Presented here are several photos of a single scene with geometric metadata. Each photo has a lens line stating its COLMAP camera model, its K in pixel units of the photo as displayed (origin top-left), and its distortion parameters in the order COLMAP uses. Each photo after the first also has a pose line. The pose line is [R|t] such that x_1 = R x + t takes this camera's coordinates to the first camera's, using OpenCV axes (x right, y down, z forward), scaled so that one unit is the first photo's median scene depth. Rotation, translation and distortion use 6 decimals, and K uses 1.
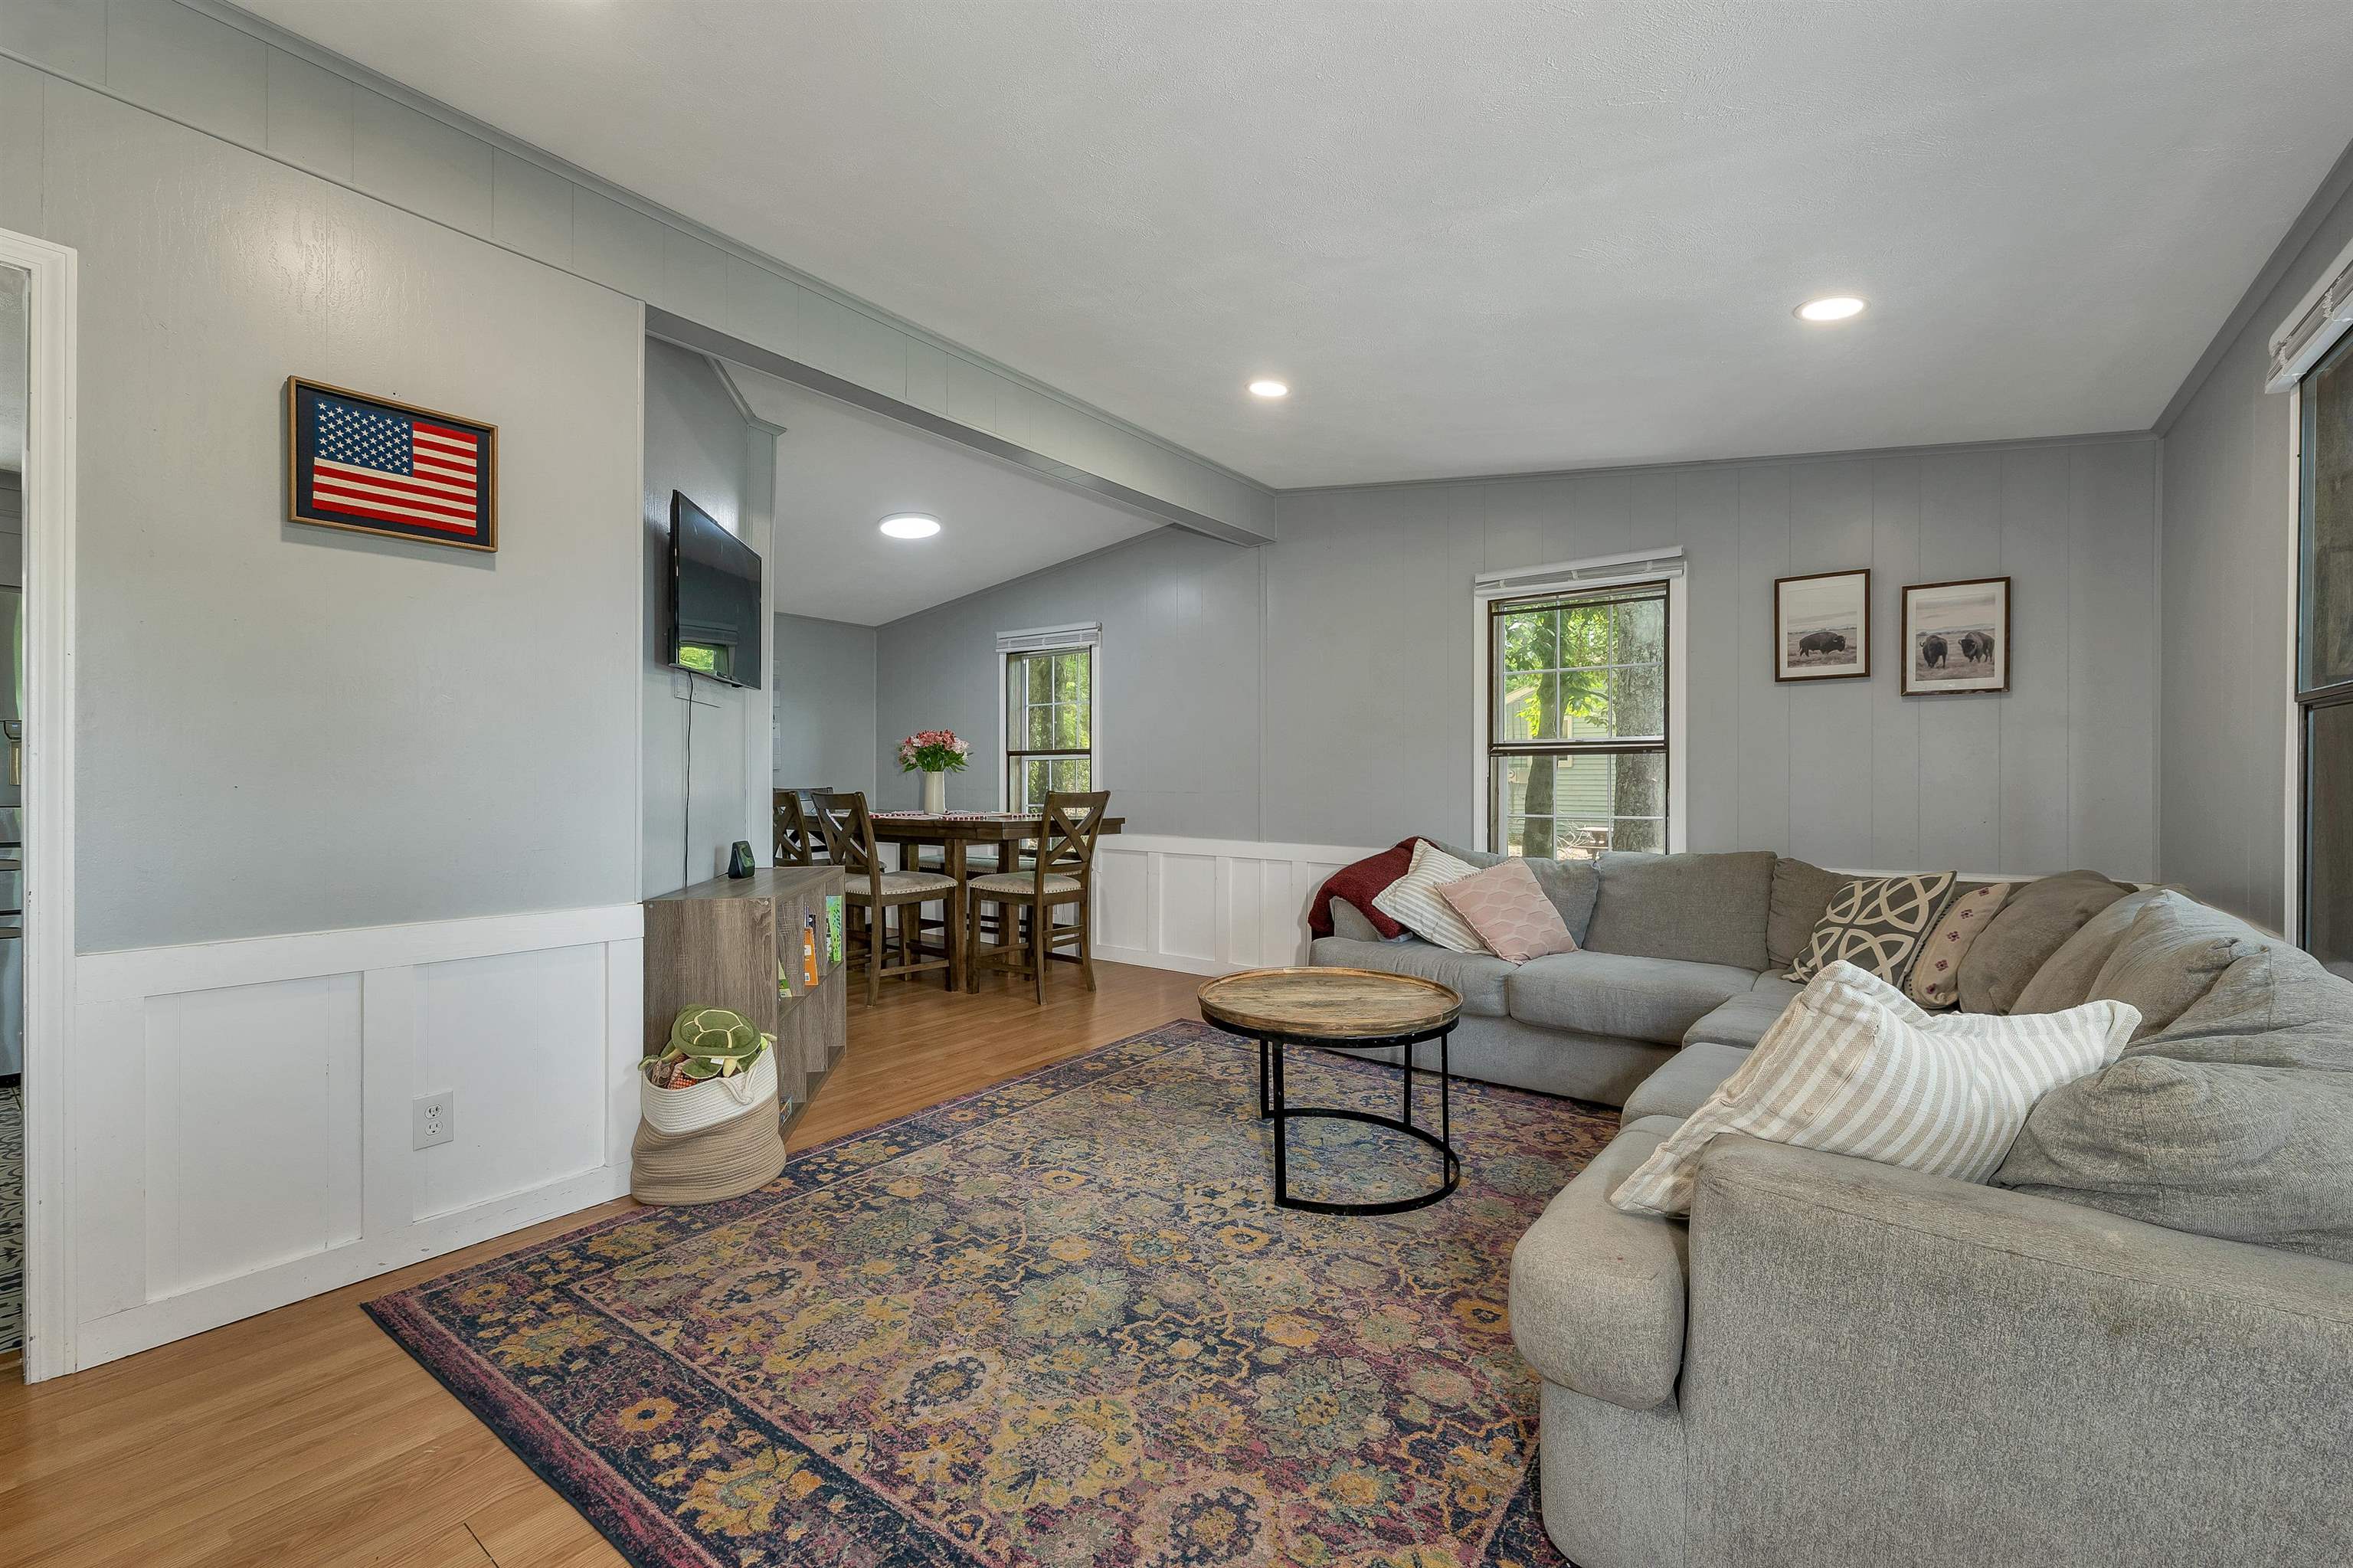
lens RADIAL K [[983.0, 0, 1180.4], [0, 983.0, 773.6], [0, 0, 1]] dist [0.006421, 0.001208]
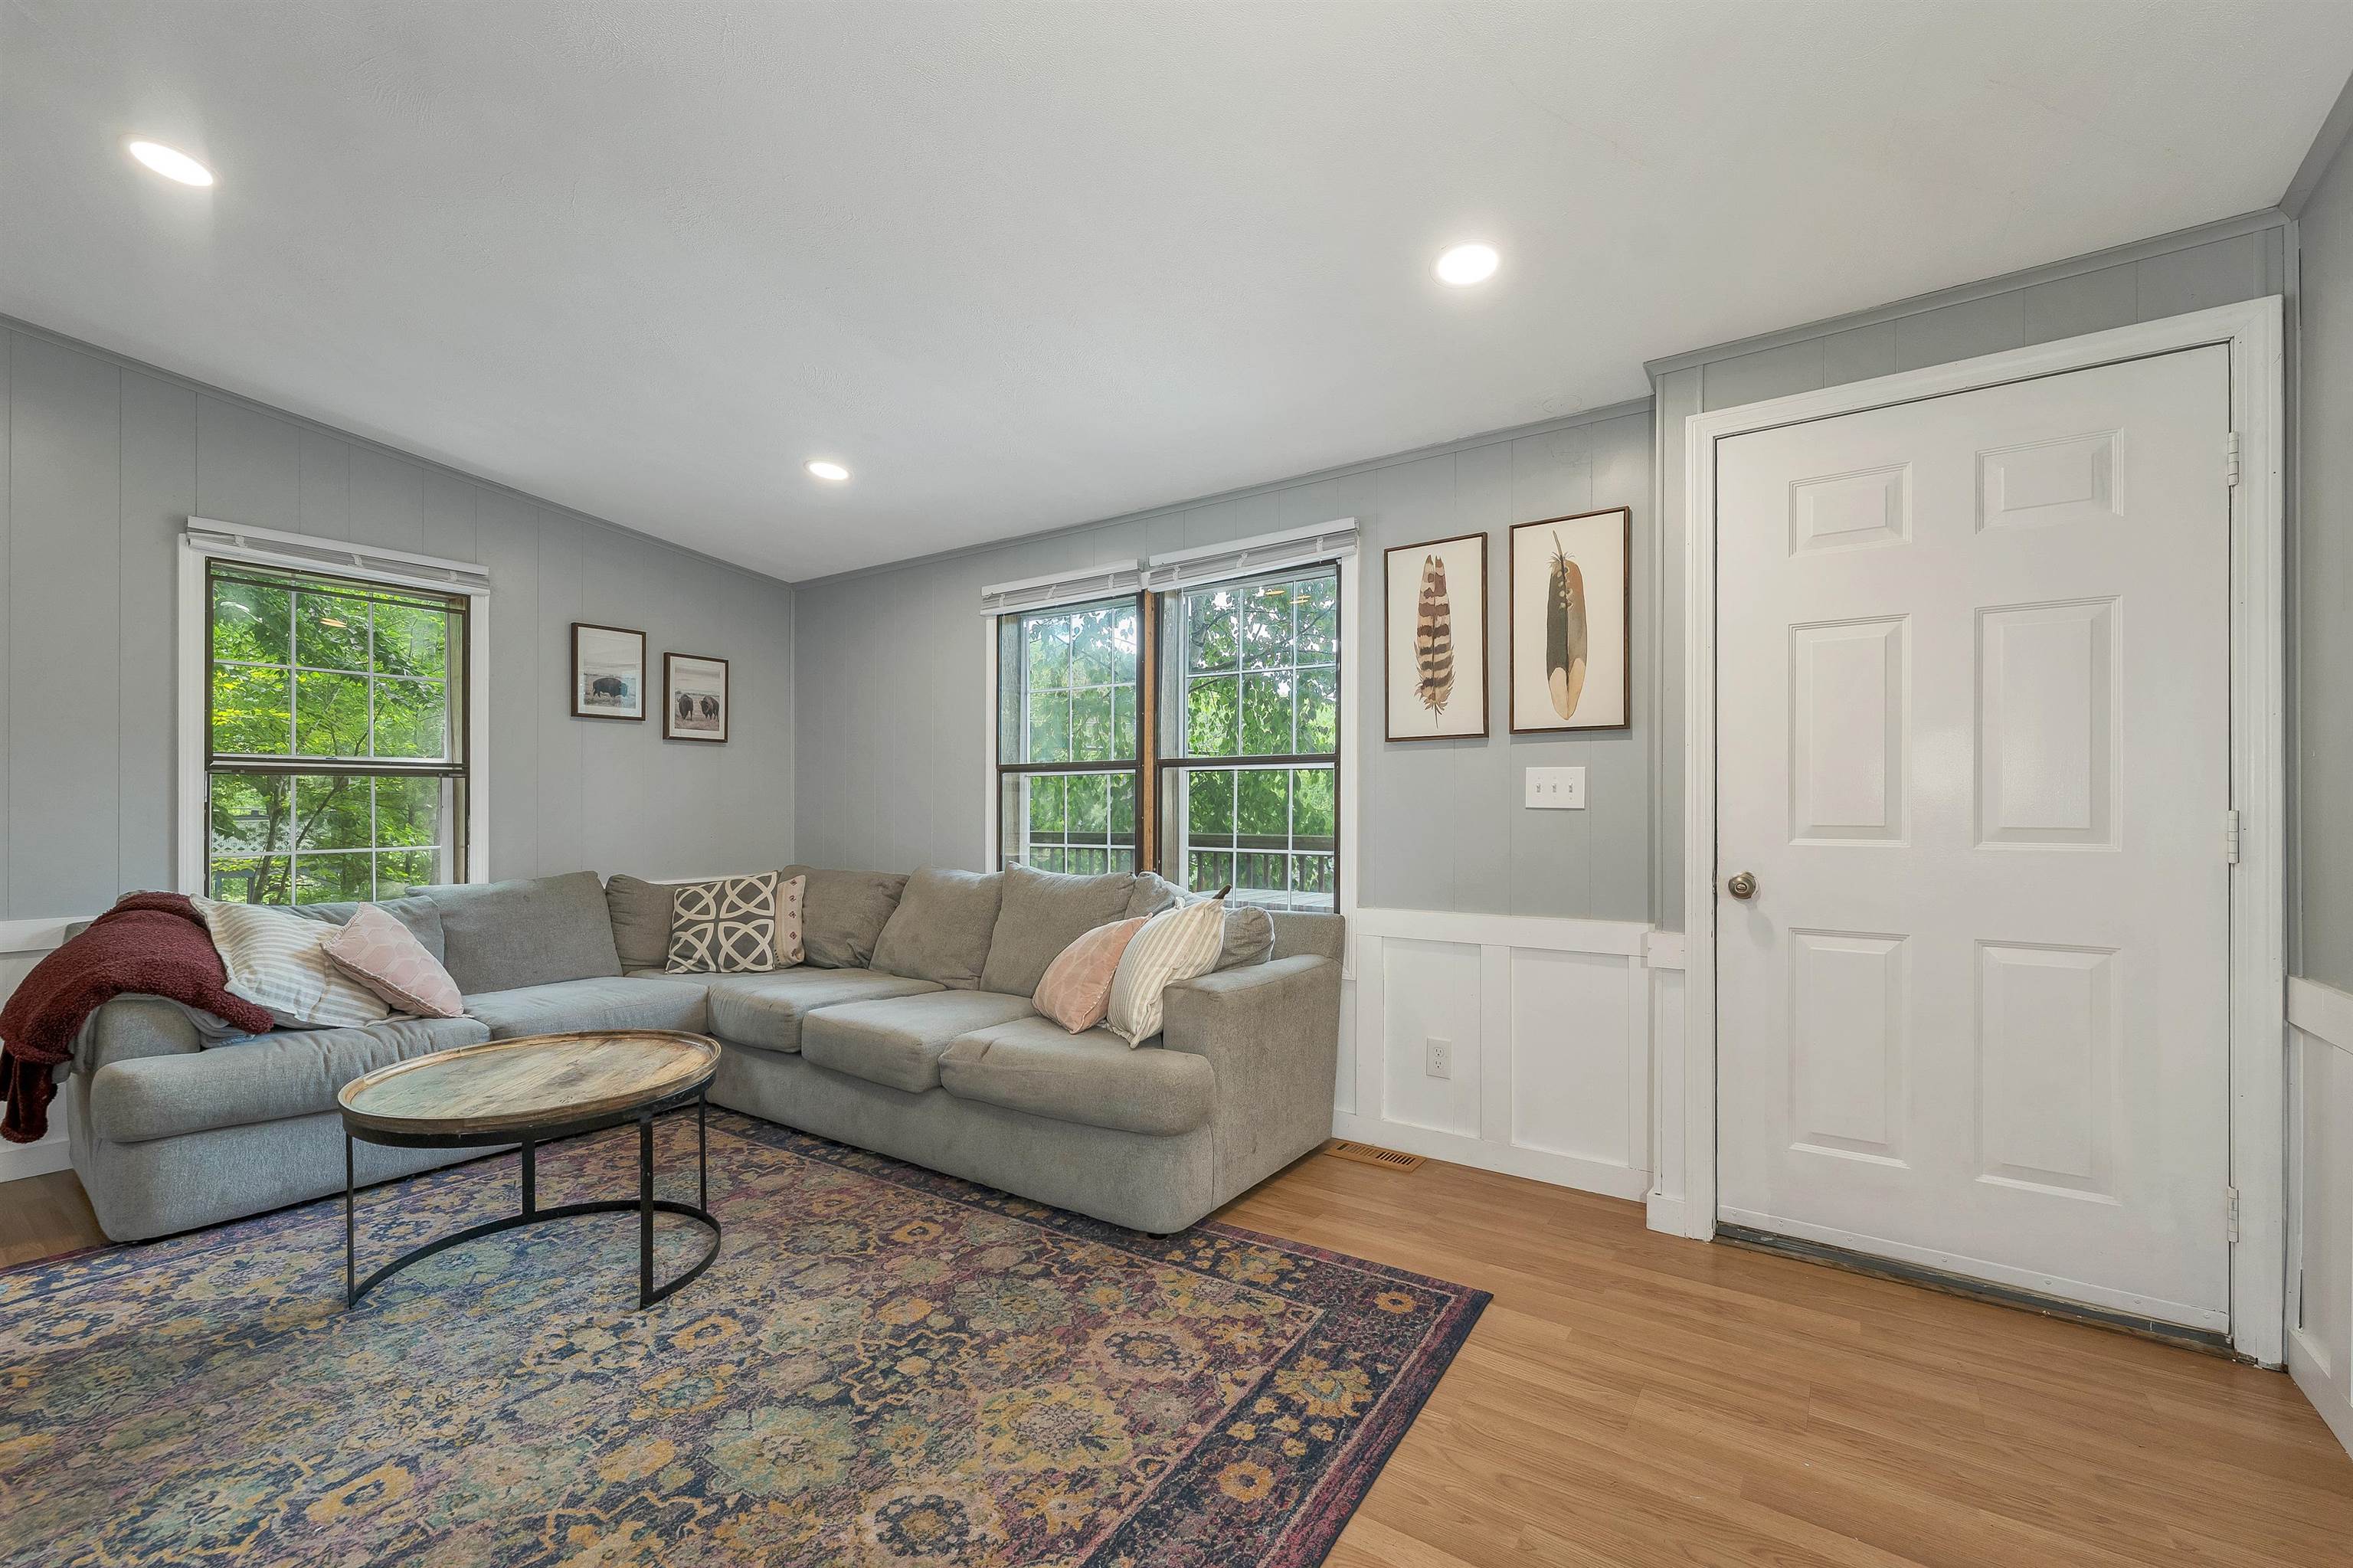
lens RADIAL K [[983.0, 0, 1153.7], [0, 983.0, 803.2], [0, 0, 1]] dist [0.006421, 0.001208]
pose [[-0.021739, 0.000742, 0.999763, -0.717104], [-0.005348, 0.999985, -0.000859, 0.000905], [-0.999749, -0.005366, -0.021735, 0.545824]]
